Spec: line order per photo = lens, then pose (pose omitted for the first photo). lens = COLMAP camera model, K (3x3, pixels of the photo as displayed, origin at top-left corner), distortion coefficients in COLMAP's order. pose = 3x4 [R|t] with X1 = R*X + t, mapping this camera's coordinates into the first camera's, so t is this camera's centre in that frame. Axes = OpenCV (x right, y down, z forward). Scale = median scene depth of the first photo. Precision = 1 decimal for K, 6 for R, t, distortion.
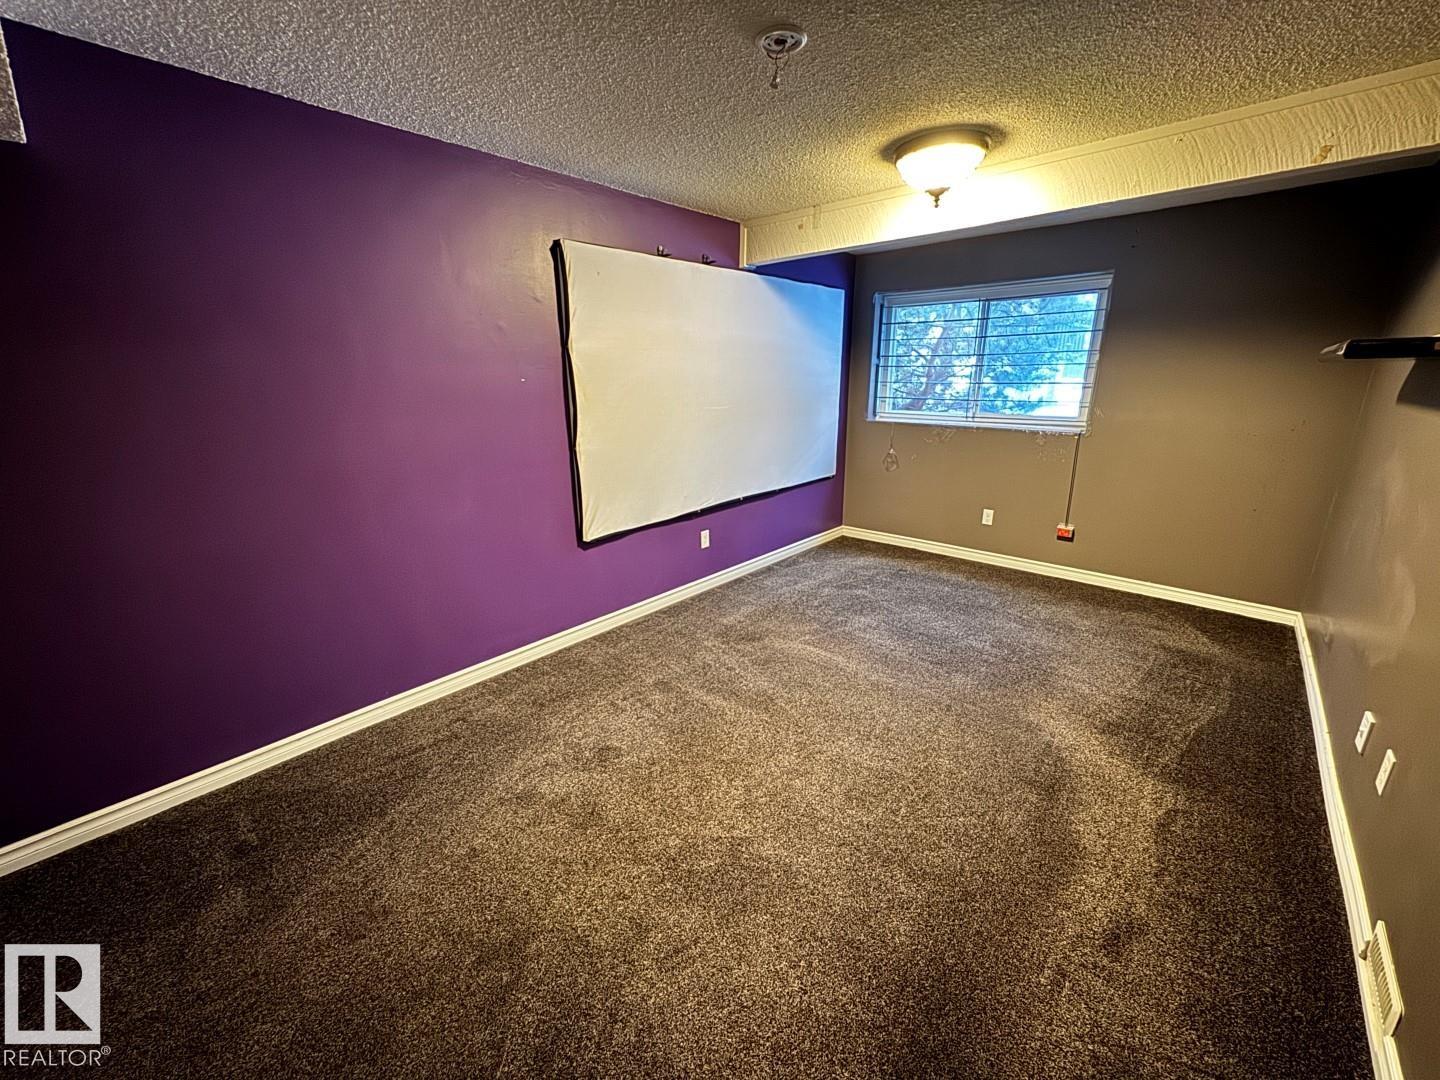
lens RADIAL K [[569.3, 0, 720.3], [0, 569.3, 541.4], [0, 0, 1]] dist [-0.001317, -0.000036]
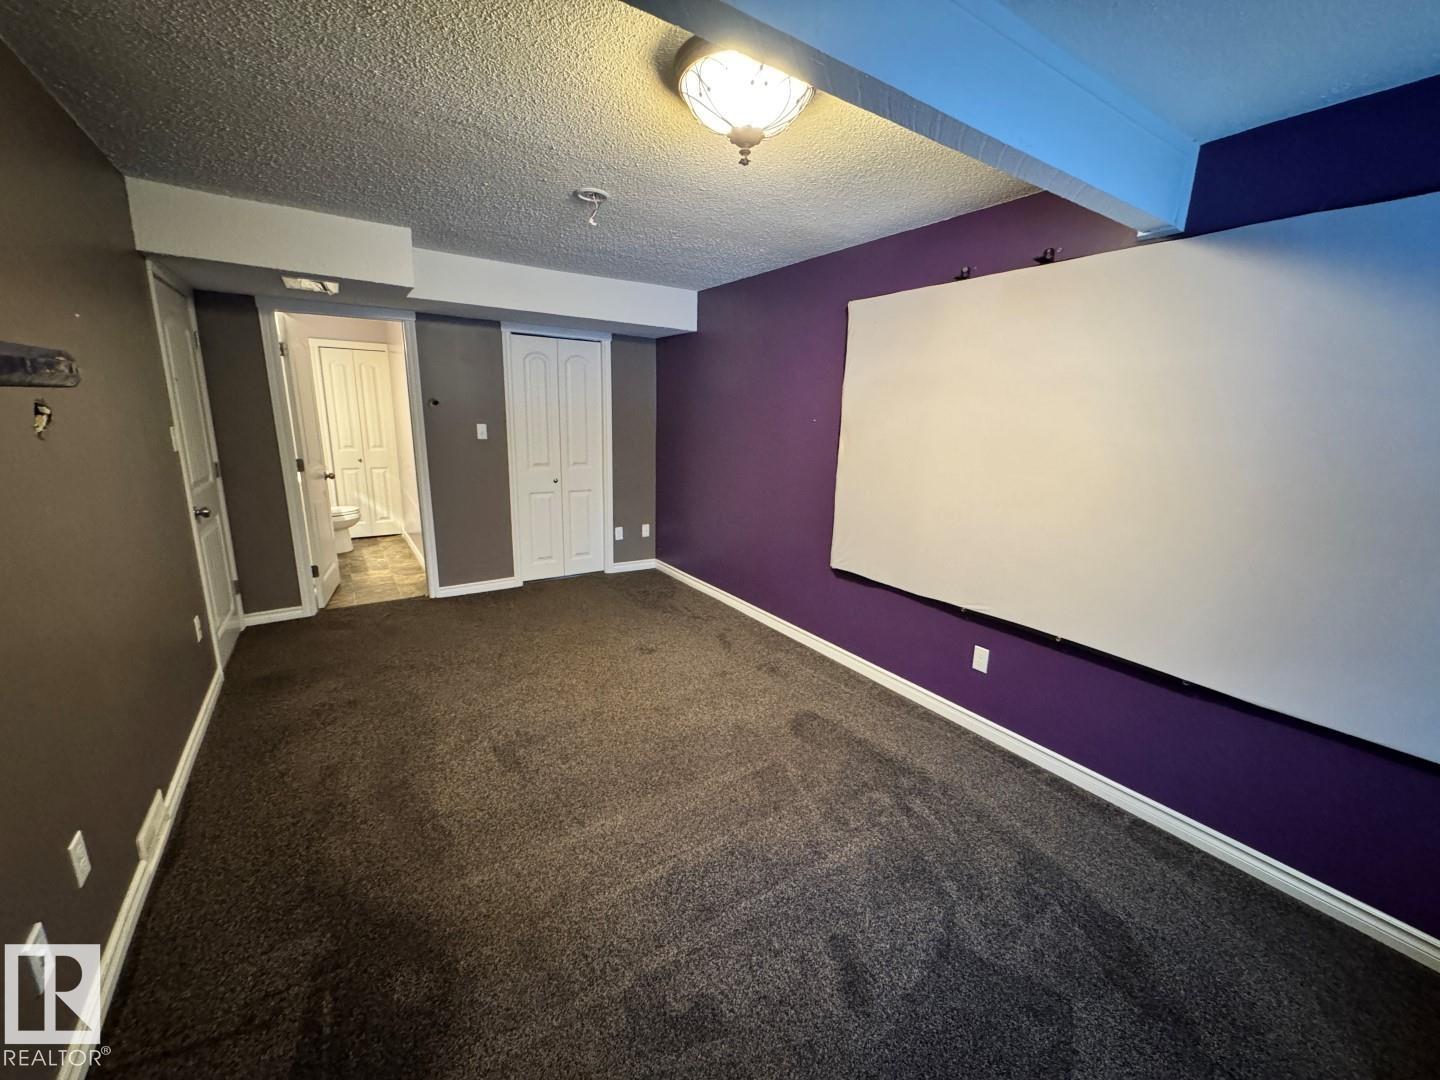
lens RADIAL K [[578.7, 0, 718.3], [0, 578.7, 536.1], [0, 0, 1]] dist [0.001009, 0.000195]
pose [[-0.232085, 0.221120, -0.947229, 0.823200], [-0.303033, 0.908918, 0.286424, -0.294447], [0.924288, 0.353516, -0.143940, 0.914148]]
